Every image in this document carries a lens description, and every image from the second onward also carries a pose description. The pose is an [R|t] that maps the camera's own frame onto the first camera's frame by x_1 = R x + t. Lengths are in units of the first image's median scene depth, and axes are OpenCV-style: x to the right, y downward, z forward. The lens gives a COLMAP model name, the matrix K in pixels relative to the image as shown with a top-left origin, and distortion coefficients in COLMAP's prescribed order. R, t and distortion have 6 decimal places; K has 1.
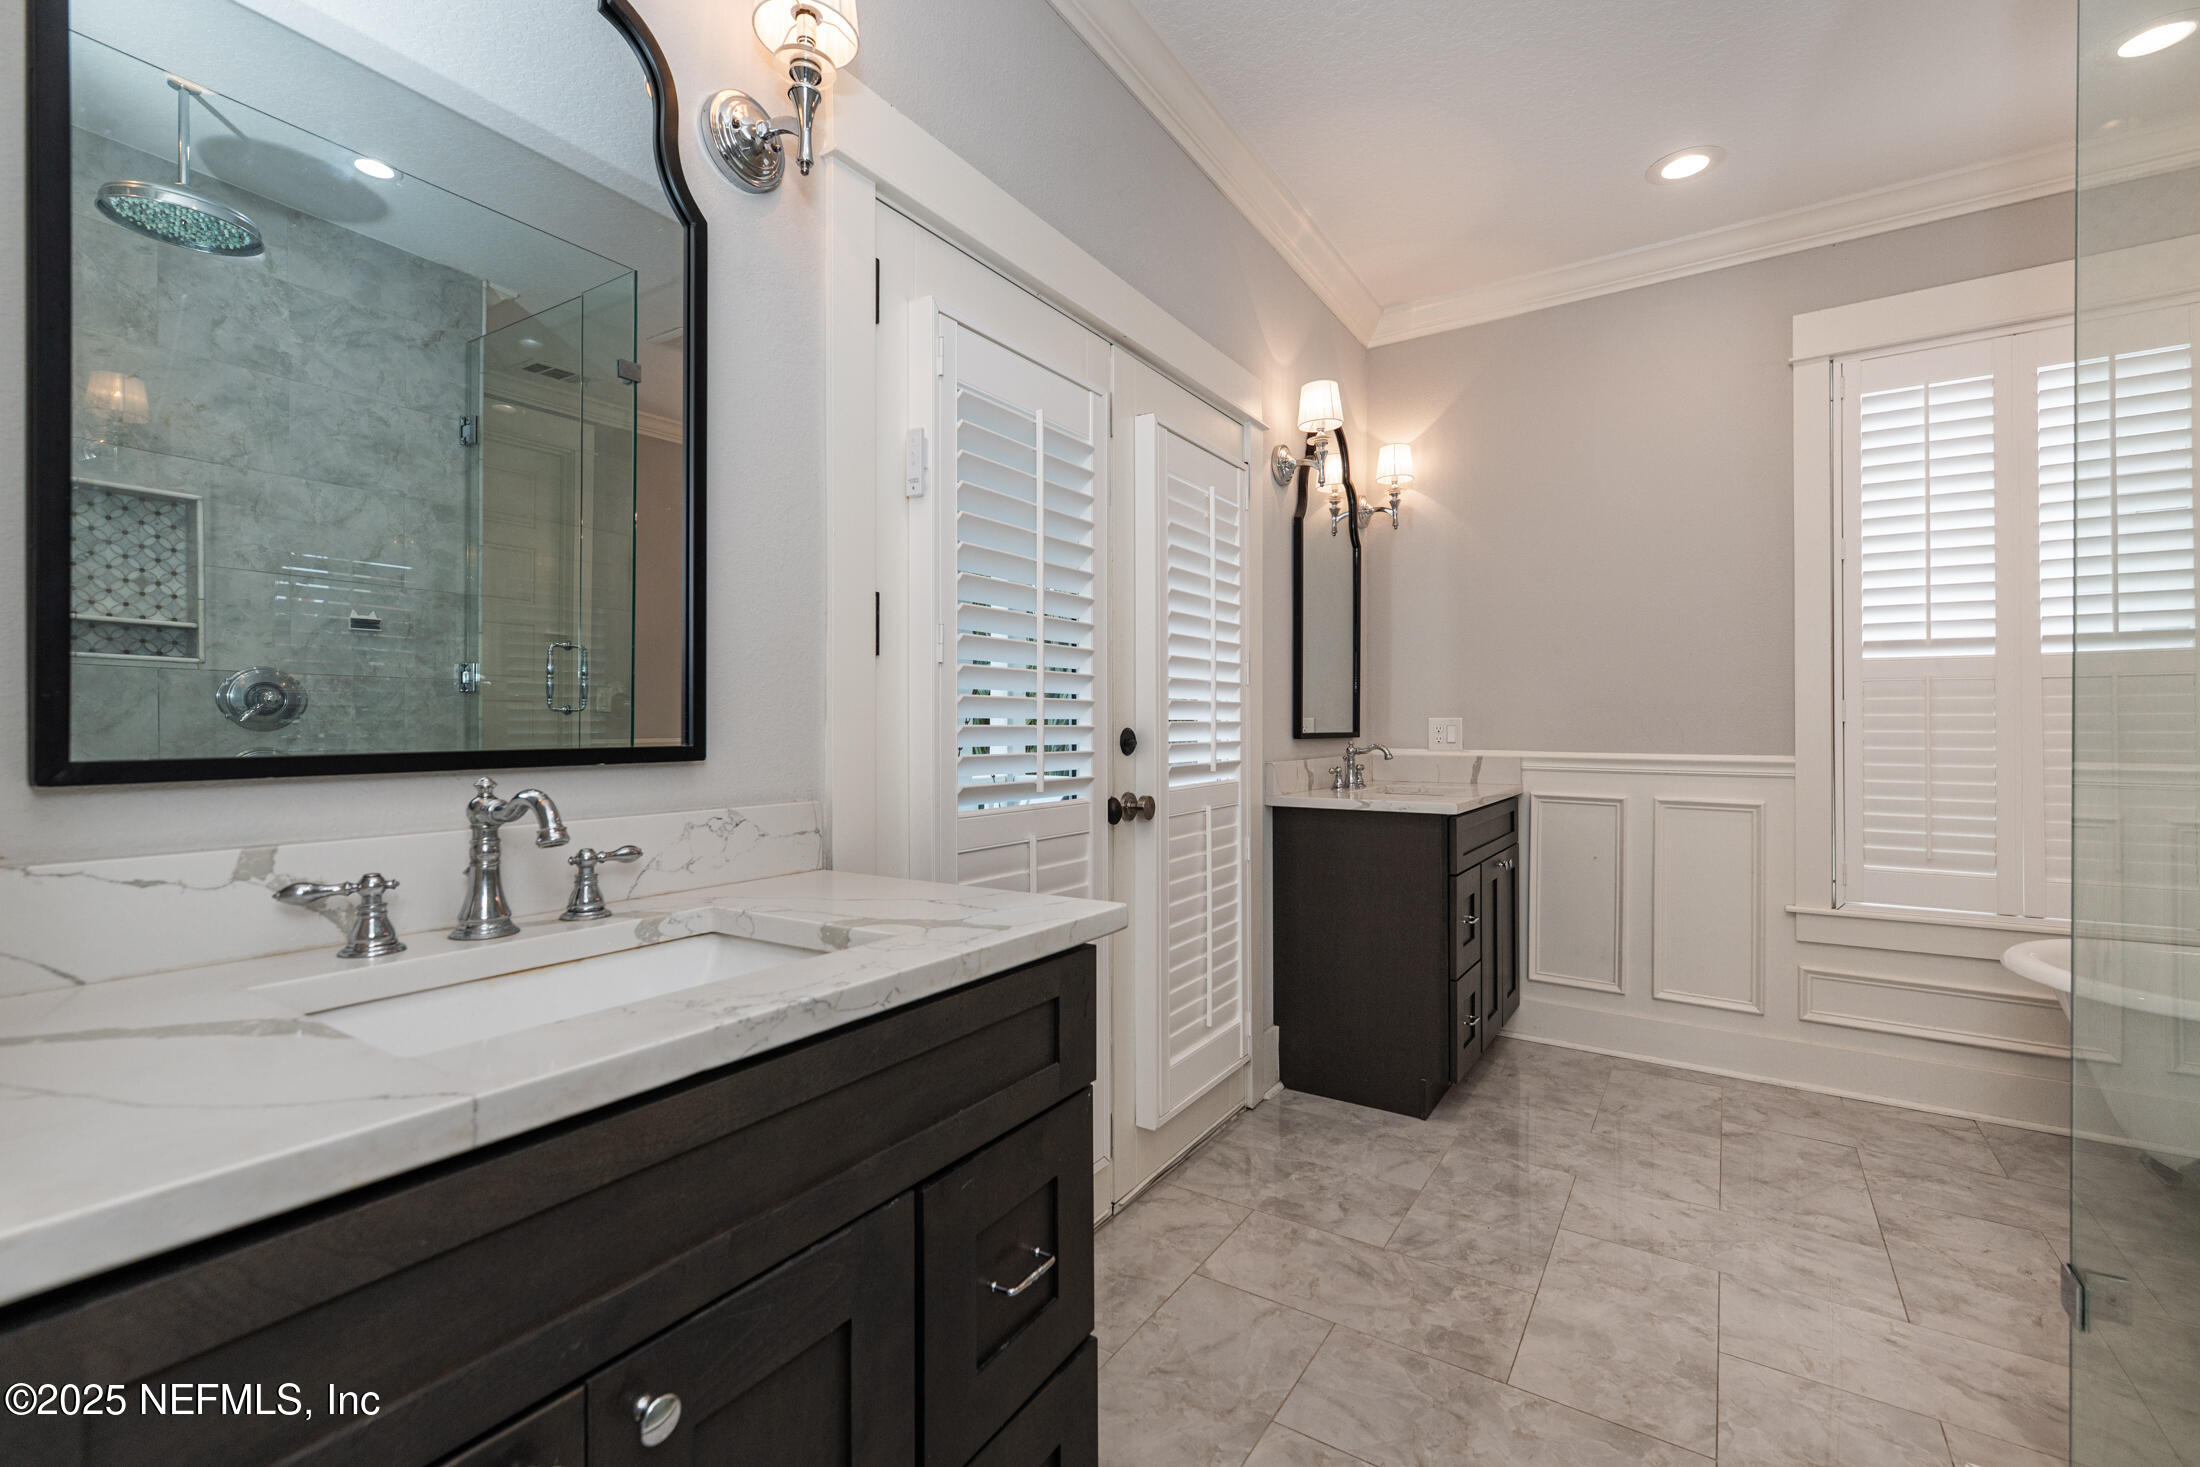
lens RADIAL K [[966.8, 0, 1106.9], [0, 966.8, 720.8], [0, 0, 1]] dist [0.002155, -0.000075]
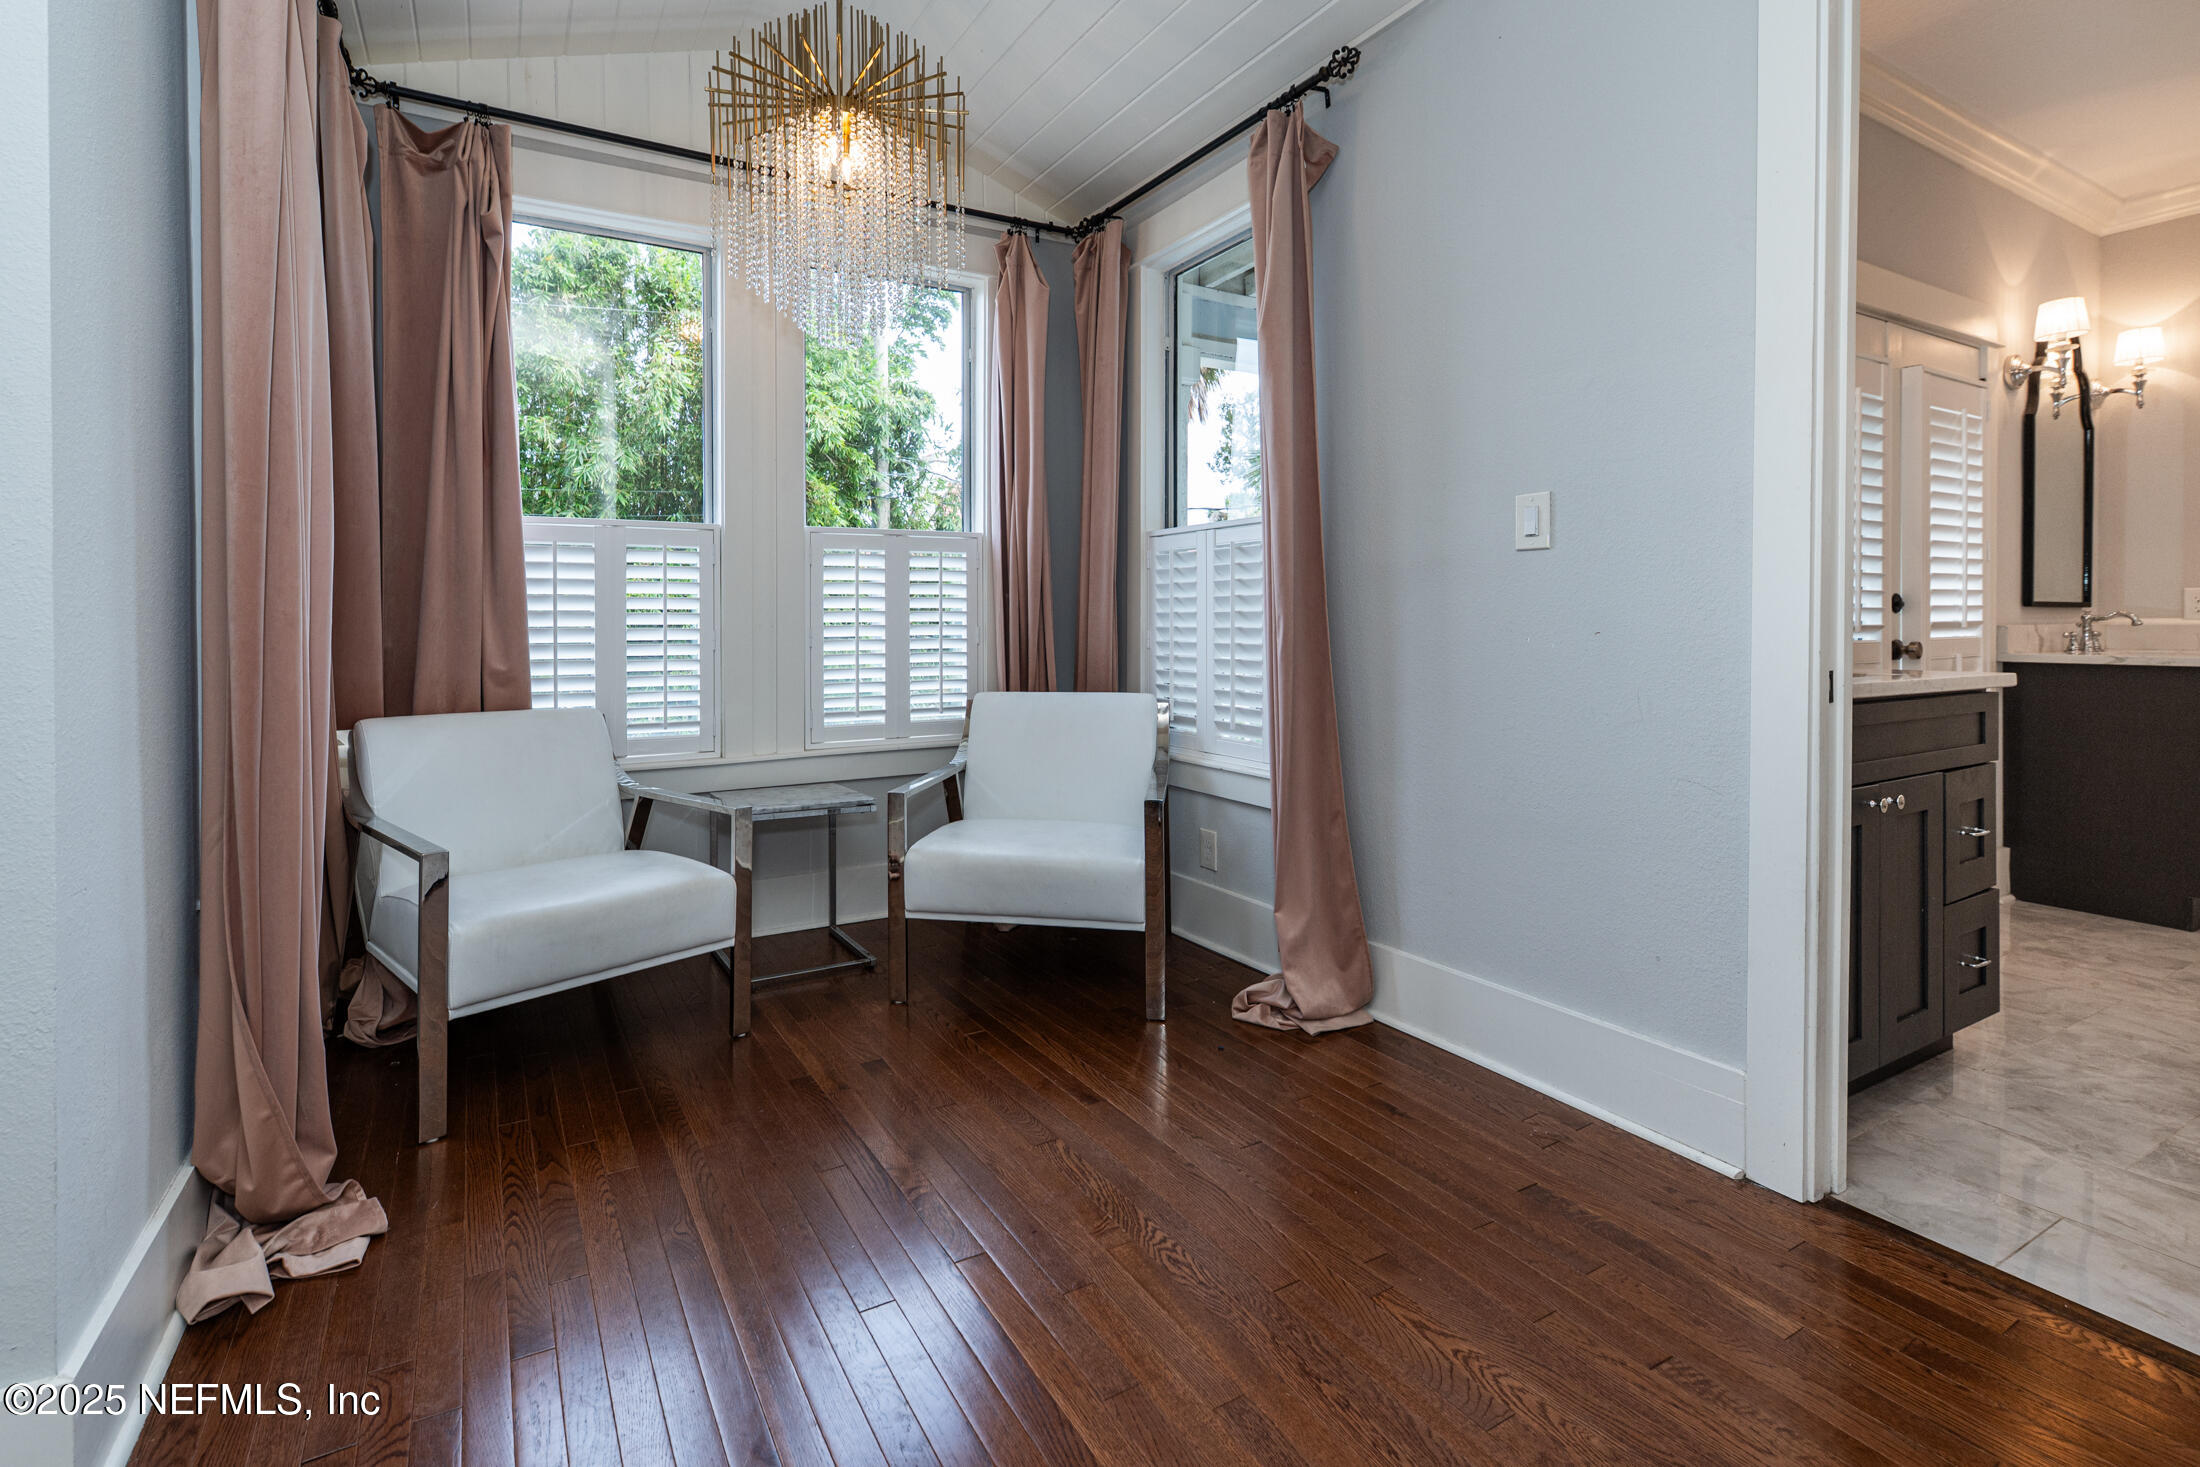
lens RADIAL K [[1003.5, 0, 1020.0], [0, 1003.5, 623.0], [0, 0, 1]] dist [0.002382, -0.000011]
pose [[0.875095, 0.001665, -0.483949, -0.288722], [0.003599, 0.999944, 0.009948, 0.023515], [0.483939, -0.010447, 0.875040, -0.667149]]
